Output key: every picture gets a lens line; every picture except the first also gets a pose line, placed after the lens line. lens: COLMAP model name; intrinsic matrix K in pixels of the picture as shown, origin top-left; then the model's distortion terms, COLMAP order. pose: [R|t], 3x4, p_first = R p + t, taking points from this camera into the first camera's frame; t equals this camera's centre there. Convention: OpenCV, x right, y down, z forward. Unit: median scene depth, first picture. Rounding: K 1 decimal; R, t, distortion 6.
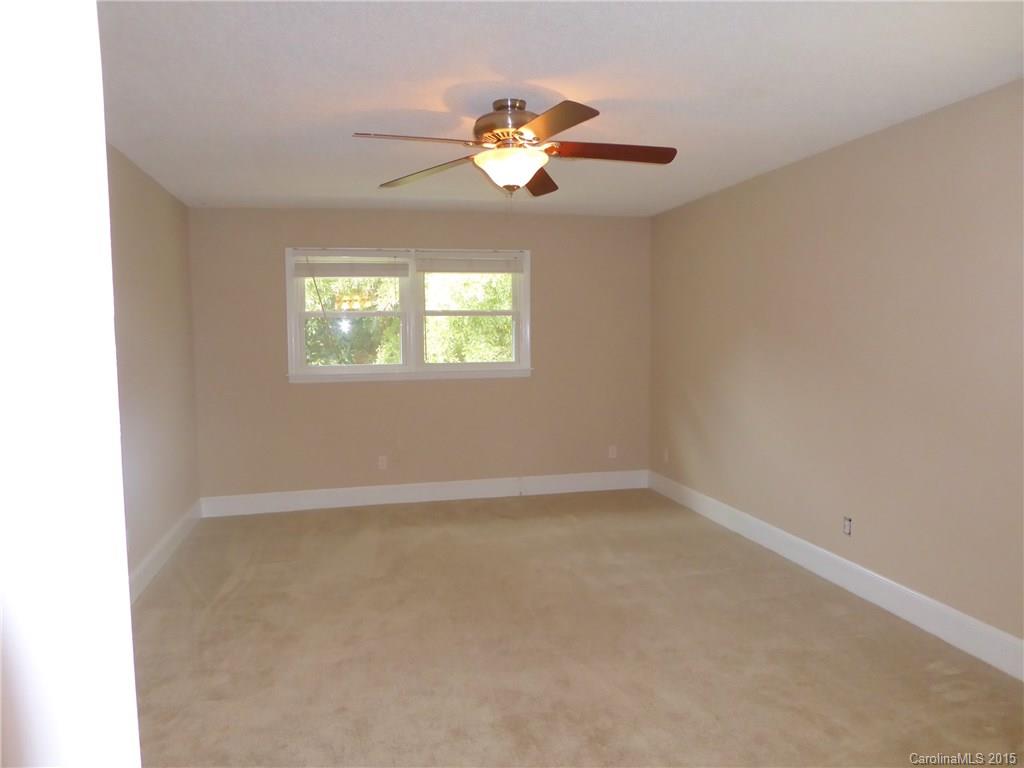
lens RADIAL K [[726.3, 0, 512.3], [0, 726.3, 381.9], [0, 0, 1]] dist [-0.014916, 0.004308]
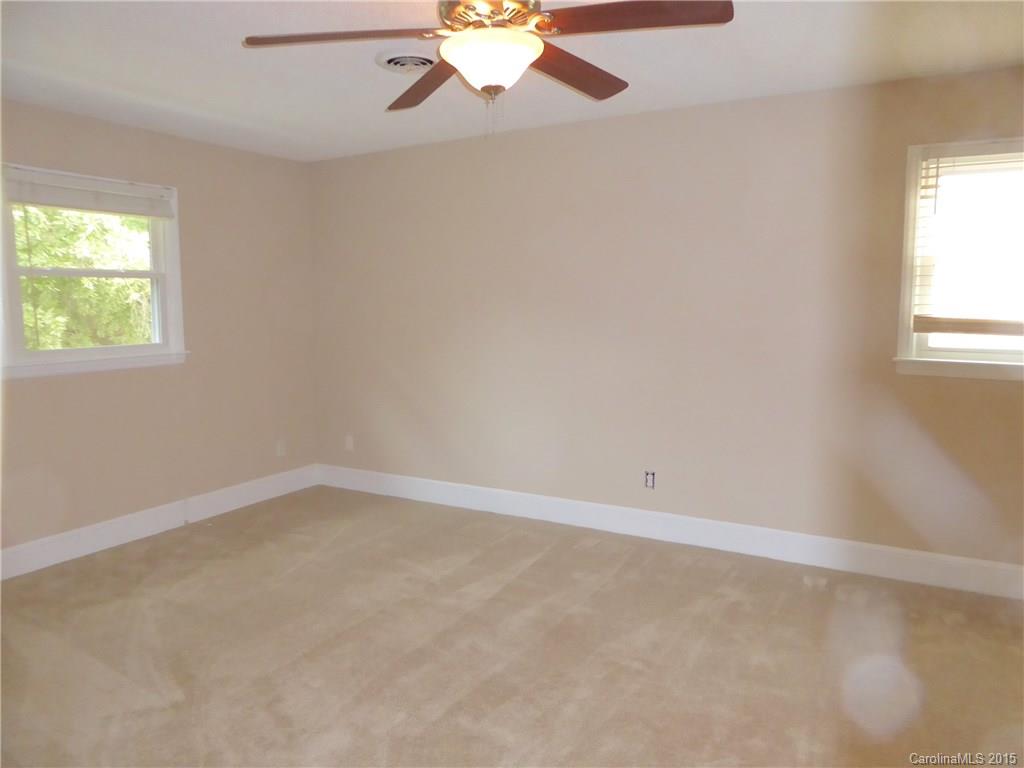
lens RADIAL K [[726.3, 0, 511.4], [0, 726.3, 385.3], [0, 0, 1]] dist [-0.014916, 0.004308]
pose [[0.694141, -0.083128, 0.715023, -0.281519], [0.056430, 0.996537, 0.061074, -0.010677], [-0.717624, -0.002046, 0.696428, 0.264778]]
